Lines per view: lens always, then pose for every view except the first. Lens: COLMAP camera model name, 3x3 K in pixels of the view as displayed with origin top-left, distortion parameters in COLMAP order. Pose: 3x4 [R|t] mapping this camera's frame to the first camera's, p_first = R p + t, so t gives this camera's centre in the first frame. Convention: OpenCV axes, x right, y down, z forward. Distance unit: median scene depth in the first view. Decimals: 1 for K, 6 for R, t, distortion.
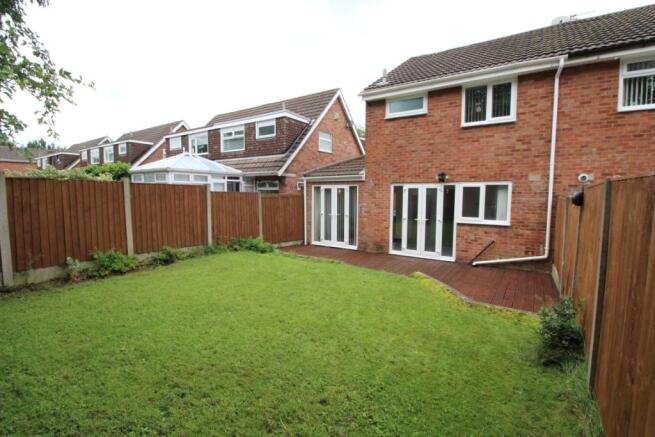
lens RADIAL K [[310.6, 0, 327.5], [0, 310.6, 218.5], [0, 0, 1]] dist [-0.004742, -0.000485]
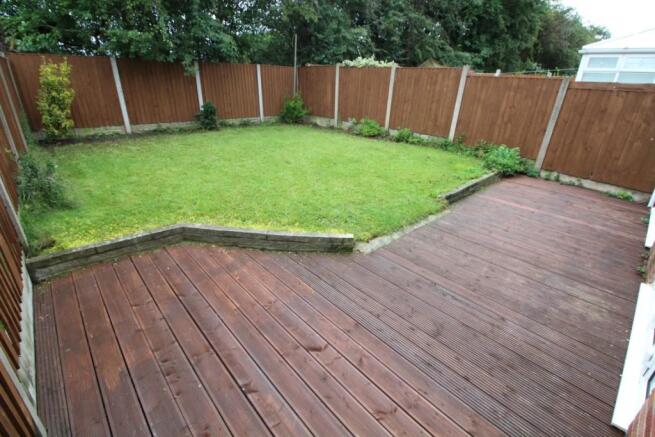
lens RADIAL K [[310.6, 0, 327.5], [0, 310.6, 218.5], [0, 0, 1]] dist [-0.004742, -0.000485]
pose [[-0.230190, 0.396197, -0.888842, 0.661033], [-0.106897, 0.897548, 0.427761, -0.065073], [0.967257, 0.193481, -0.164254, 0.912615]]
